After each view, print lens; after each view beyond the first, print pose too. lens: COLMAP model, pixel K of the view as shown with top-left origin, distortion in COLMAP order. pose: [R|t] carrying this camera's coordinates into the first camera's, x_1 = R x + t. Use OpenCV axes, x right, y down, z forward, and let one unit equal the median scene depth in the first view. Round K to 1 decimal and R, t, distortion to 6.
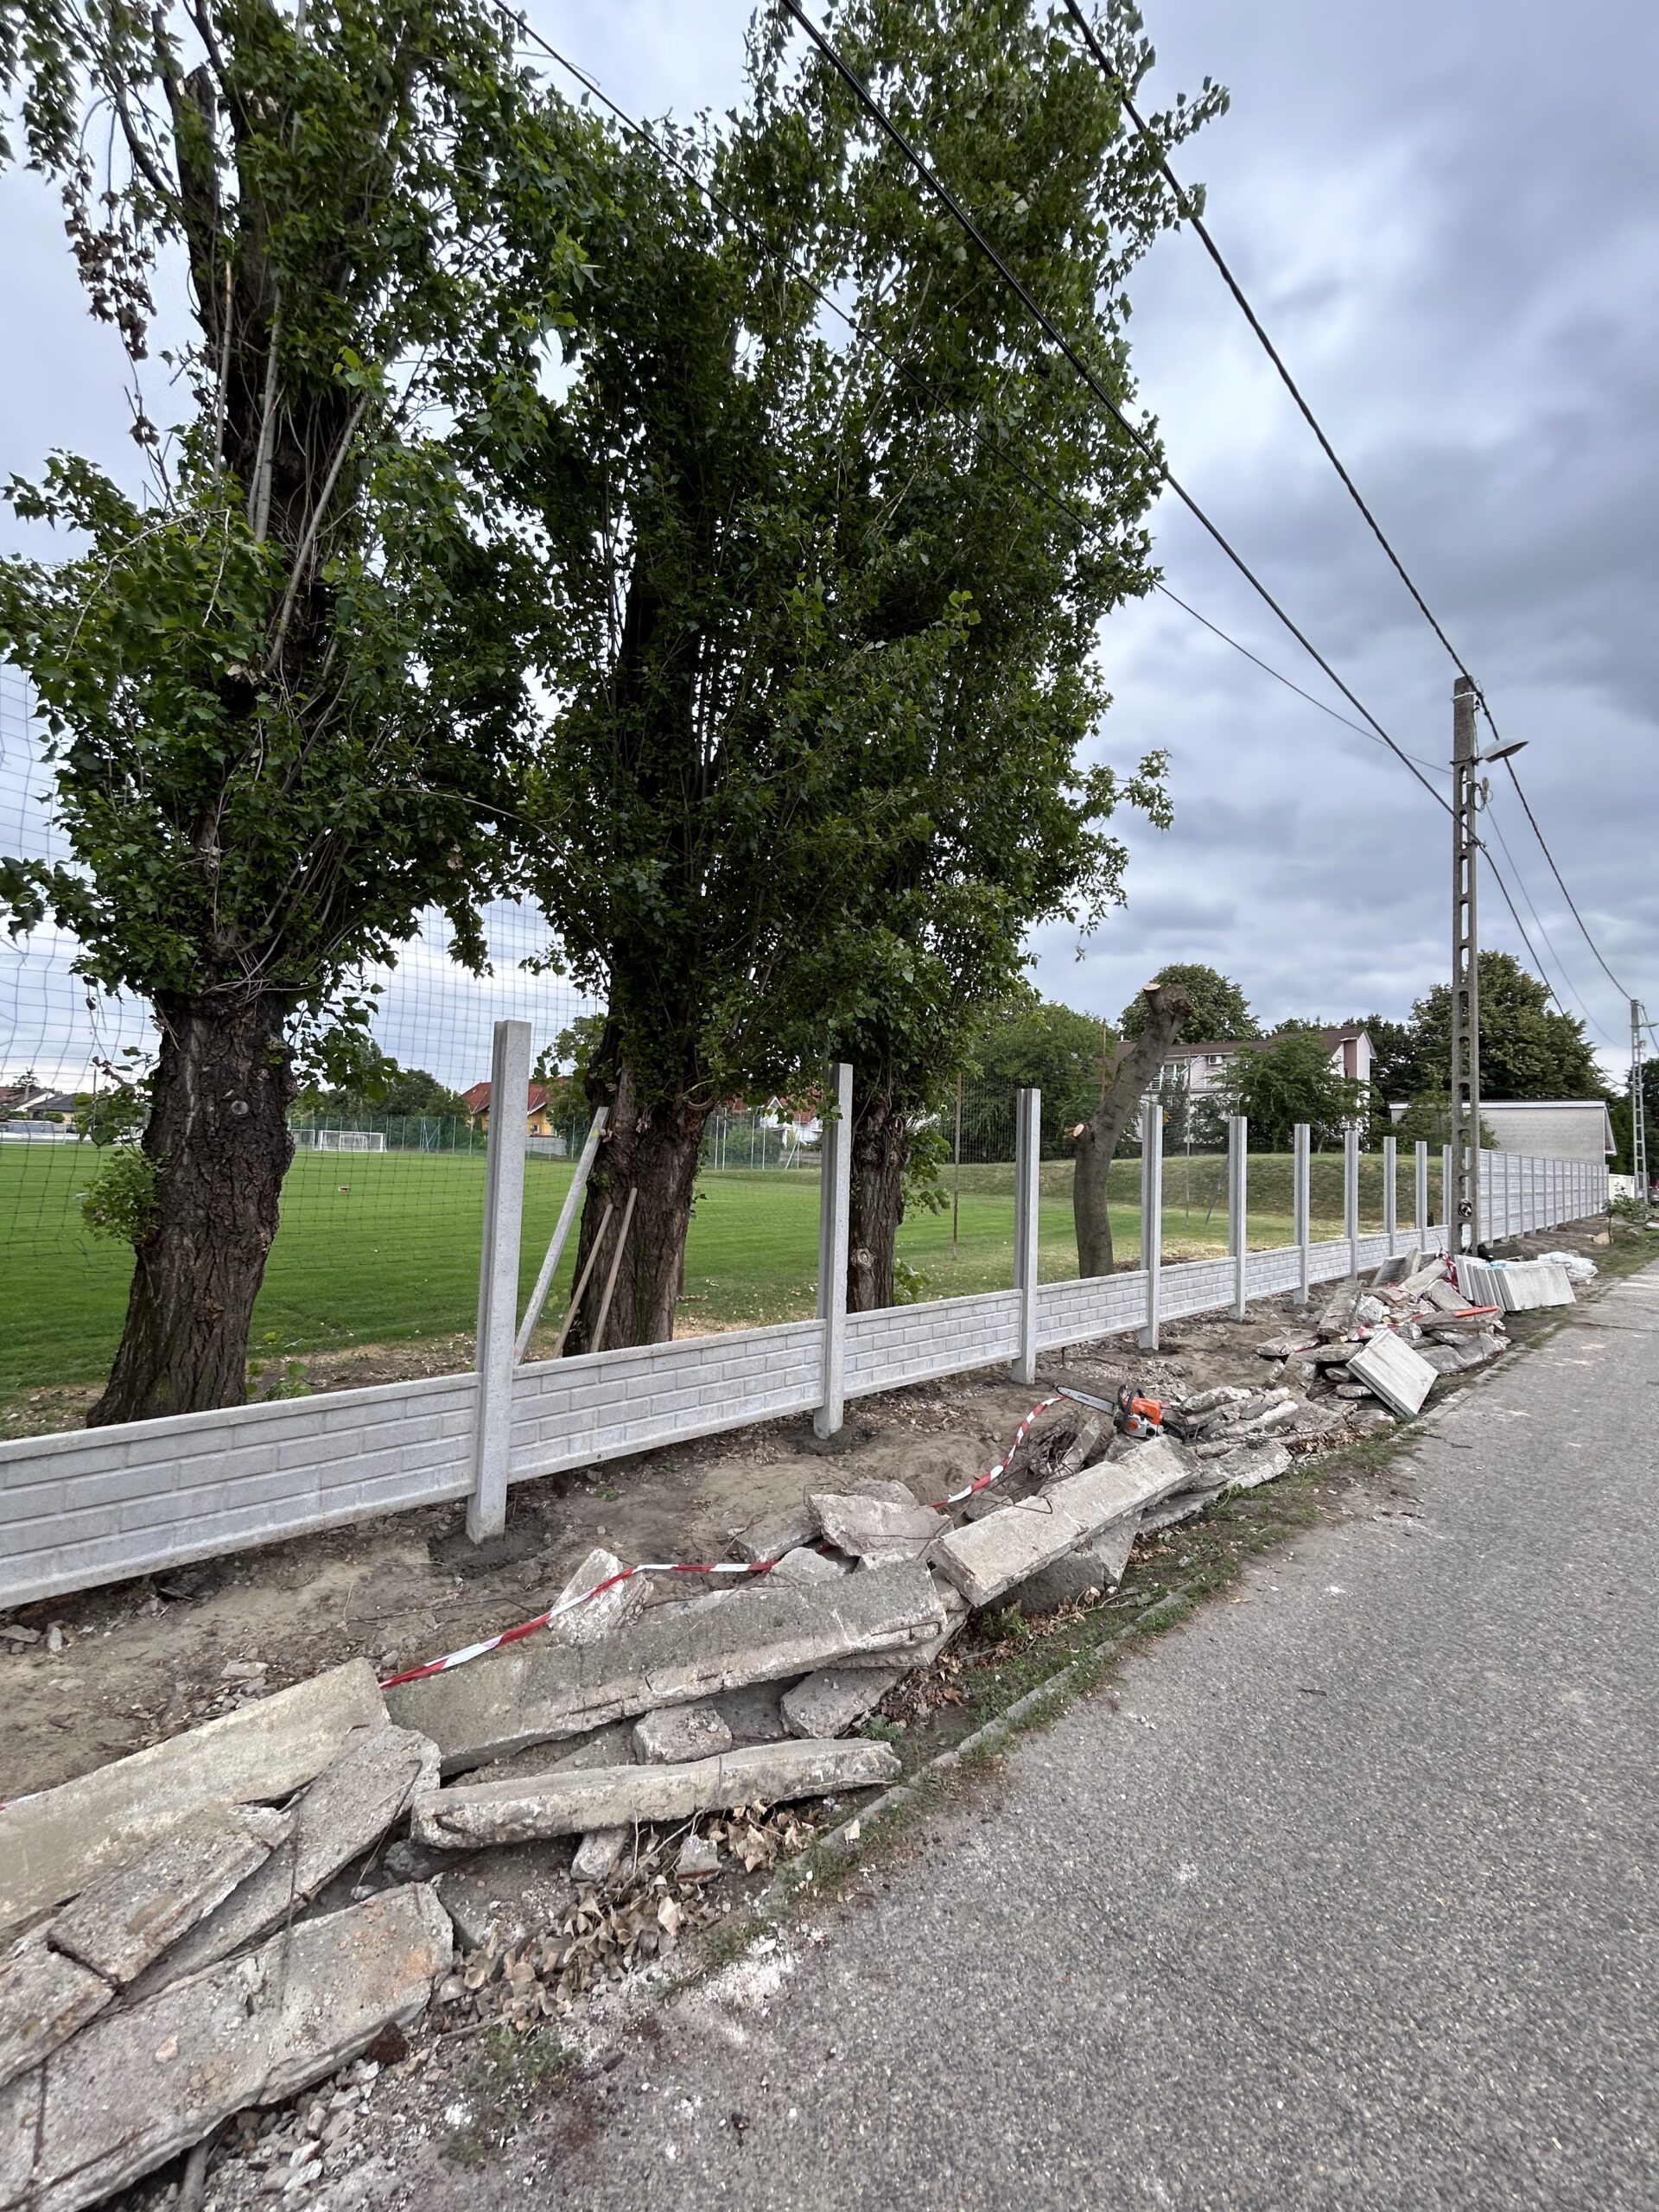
lens RADIAL K [[882.8, 0, 817.8], [0, 882.8, 1117.9], [0, 0, 1]] dist [-0.014737, 0.001131]
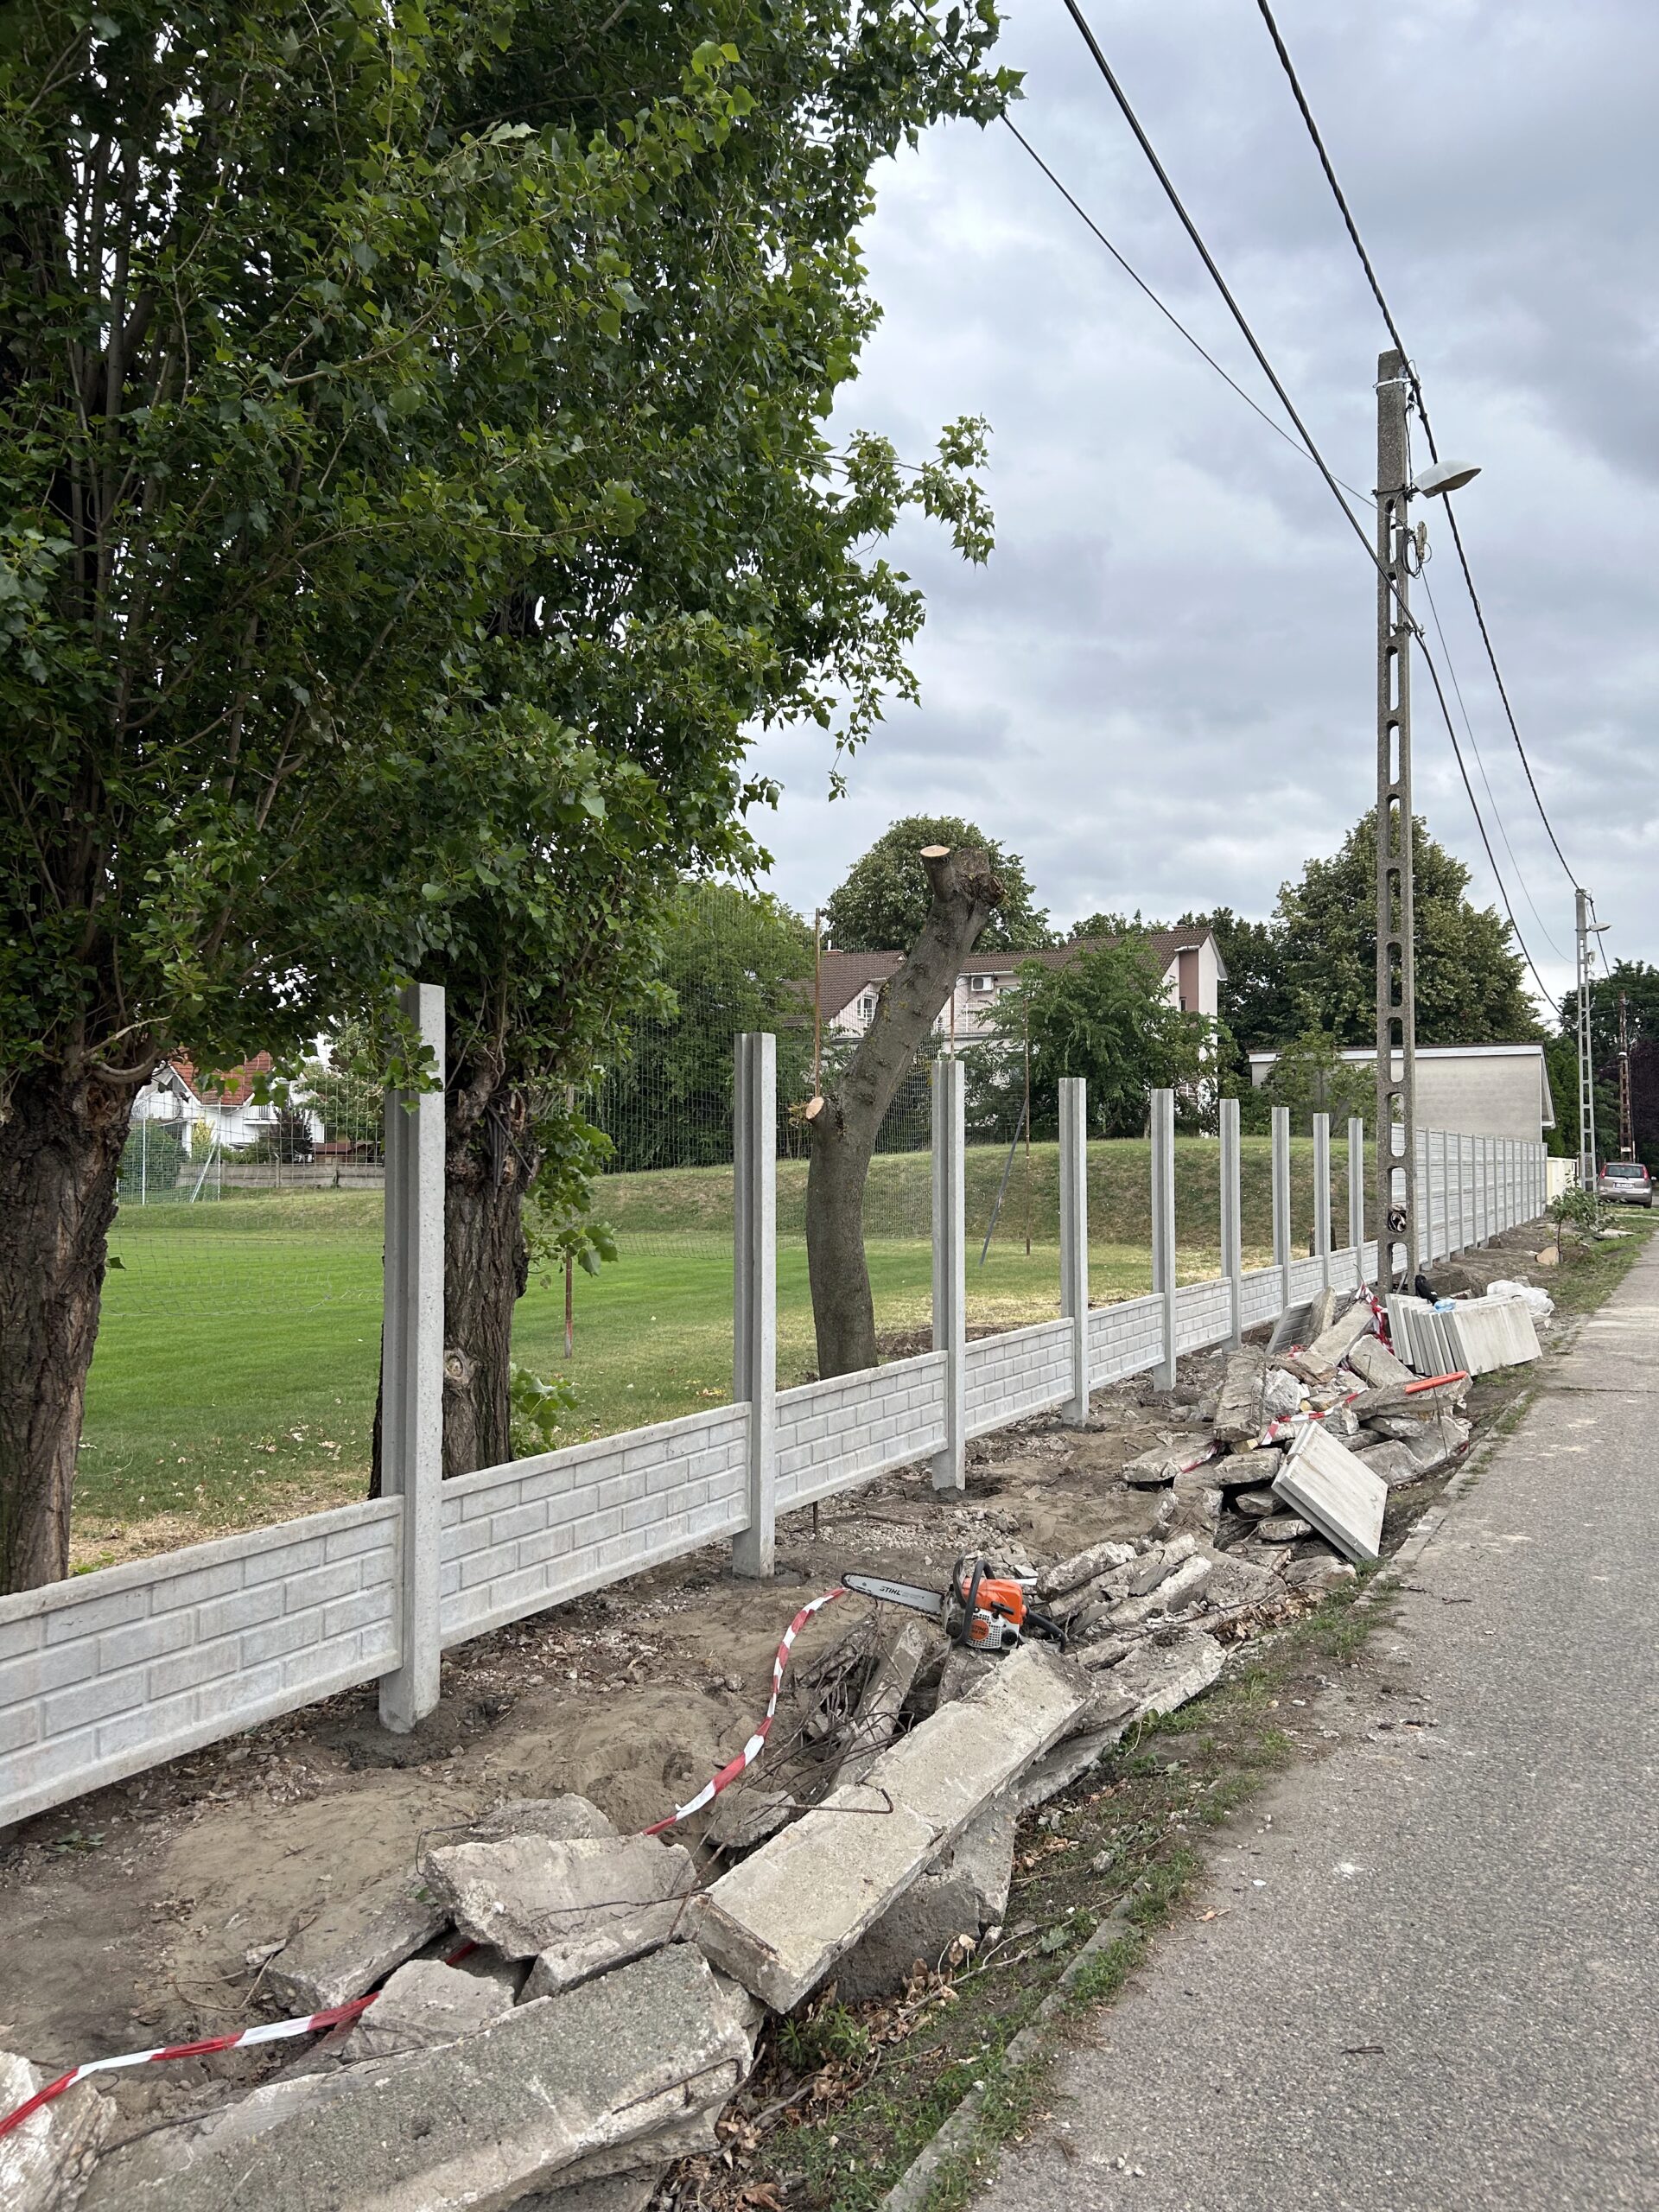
lens RADIAL K [[1648.1, 0, 811.4], [0, 1648.1, 1129.1], [0, 0, 1]] dist [0.032409, -0.048795]
pose [[0.947839, -0.028152, 0.317503, -0.052289], [0.021084, 0.999448, 0.025675, 0.001301], [-0.318050, -0.017642, 0.947910, 0.032738]]
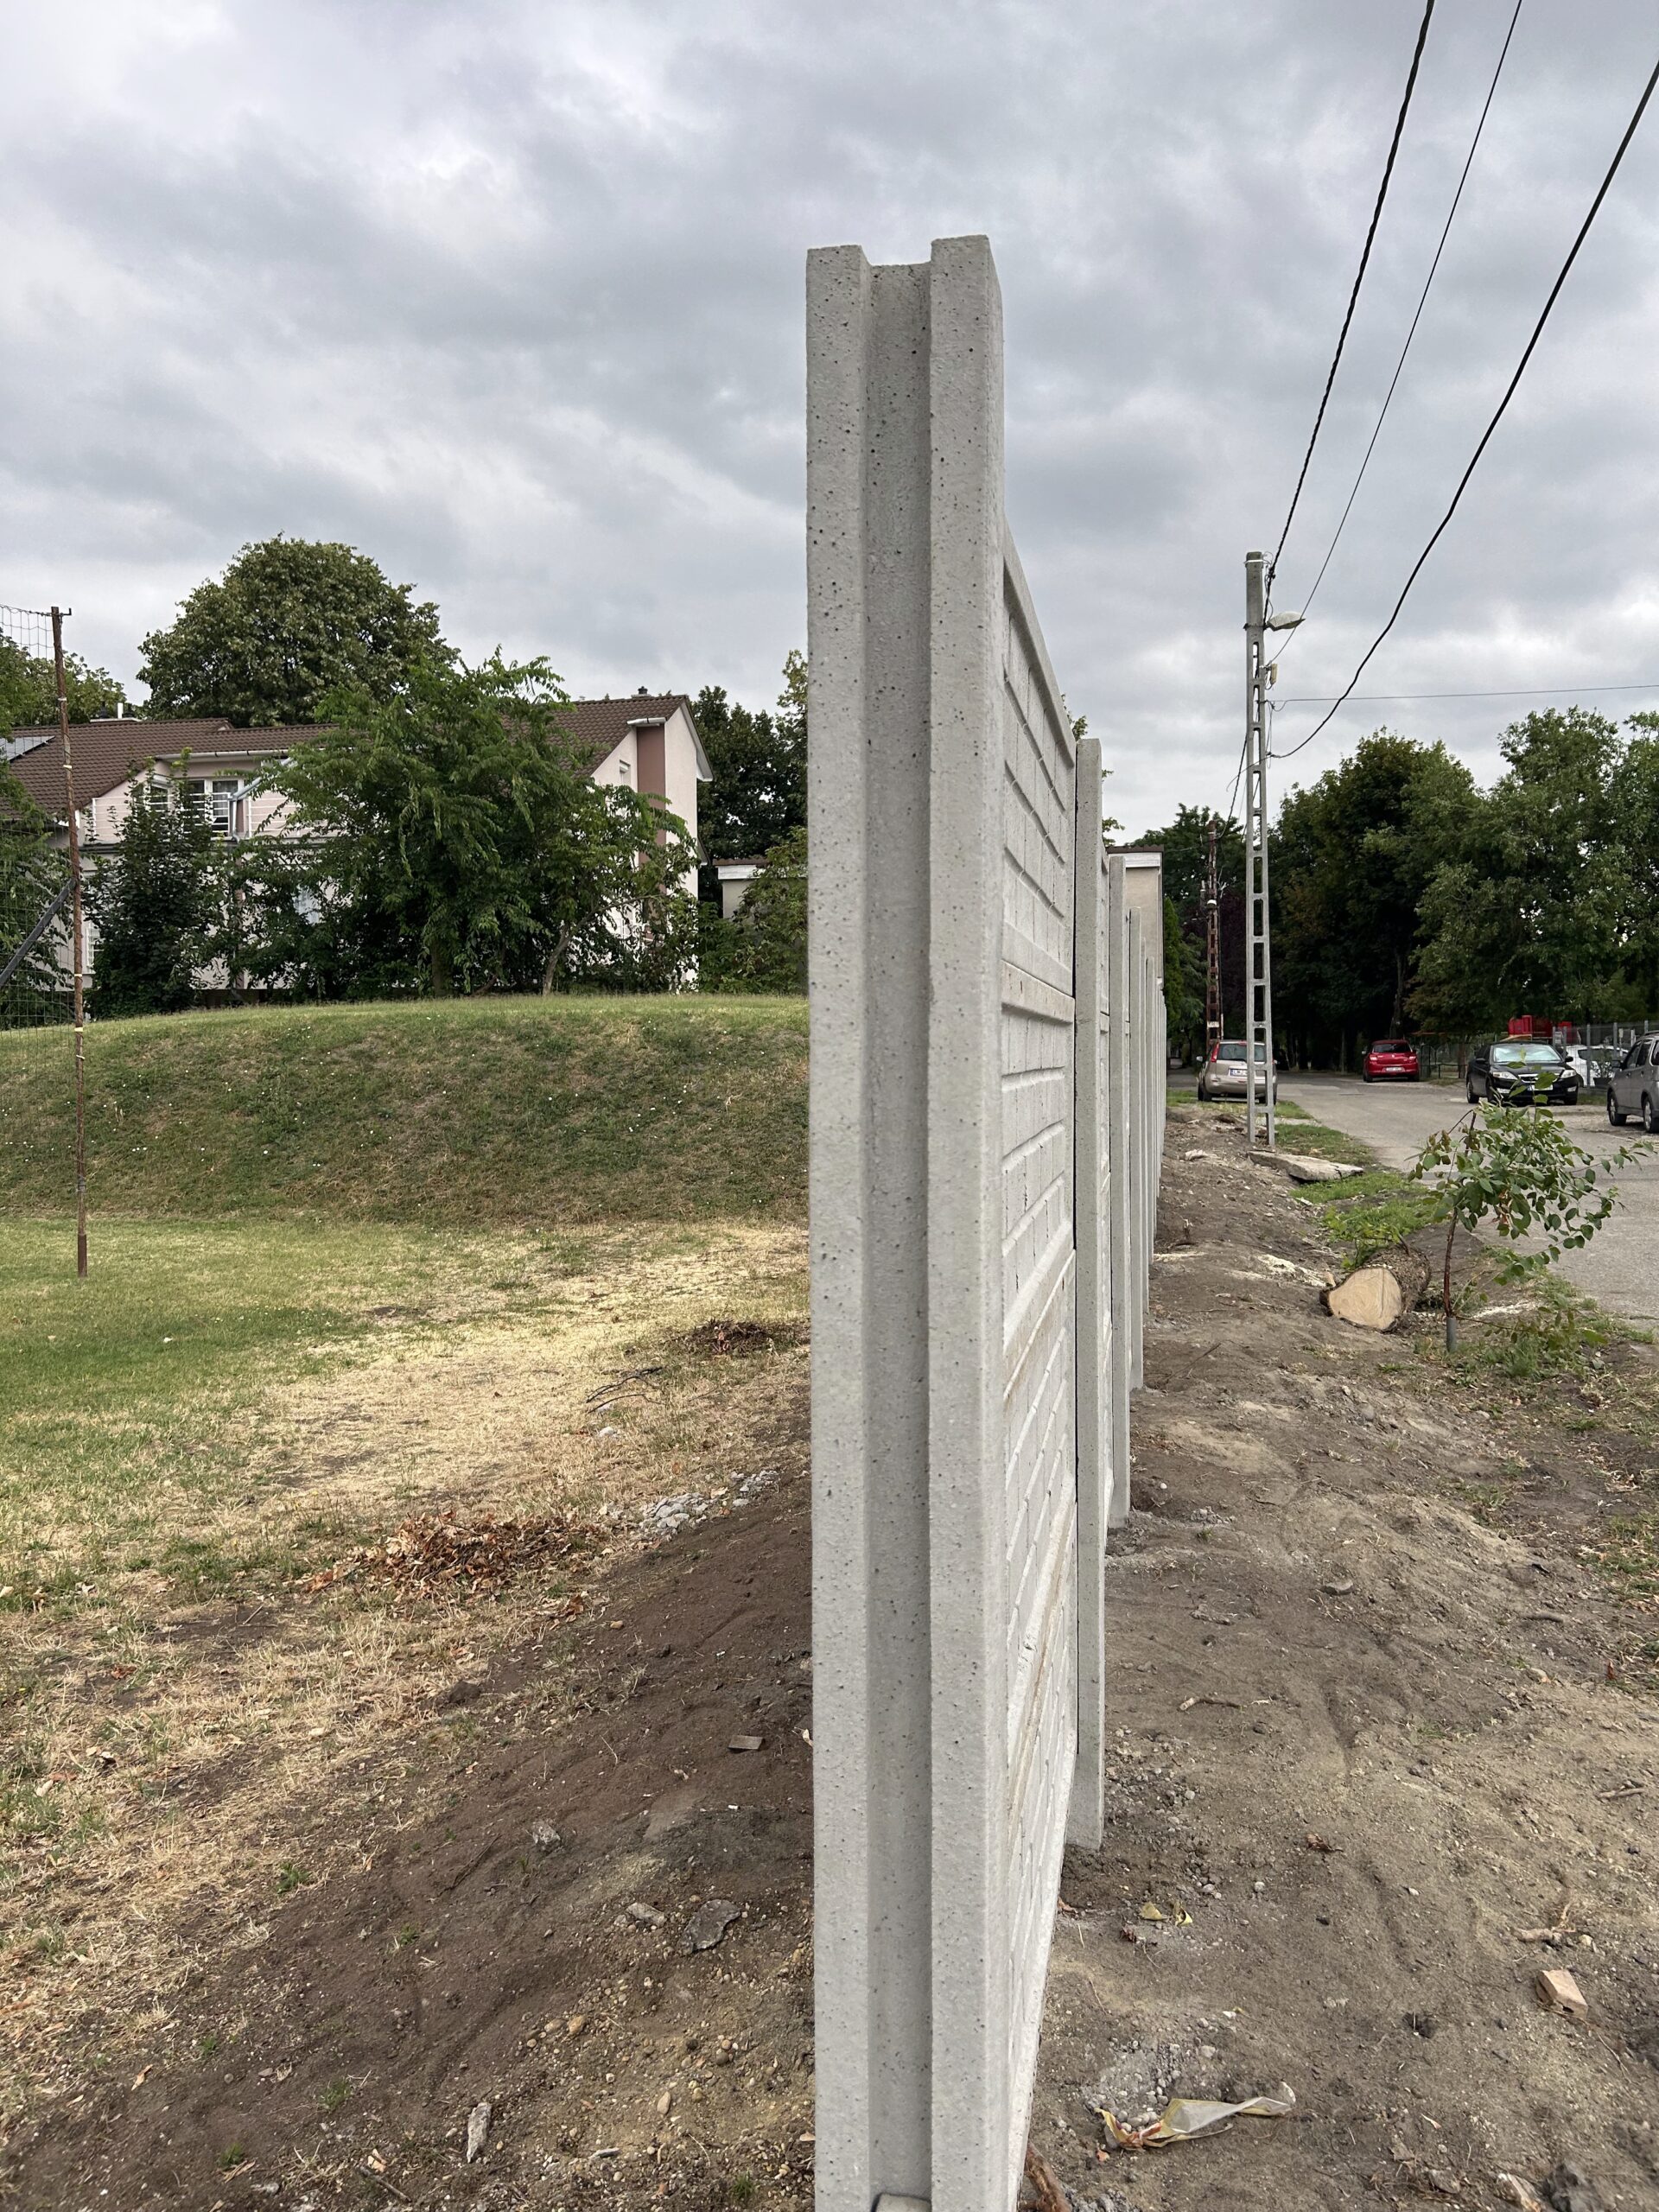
lens RADIAL K [[1648.1, 0, 824.4], [0, 1648.1, 1102.4], [0, 0, 1]] dist [0.032409, -0.048795]
pose [[0.827126, -0.055954, 0.559225, 2.663617], [0.010466, 0.996393, 0.084215, 0.246627], [-0.561919, -0.063804, 0.824728, 3.539744]]
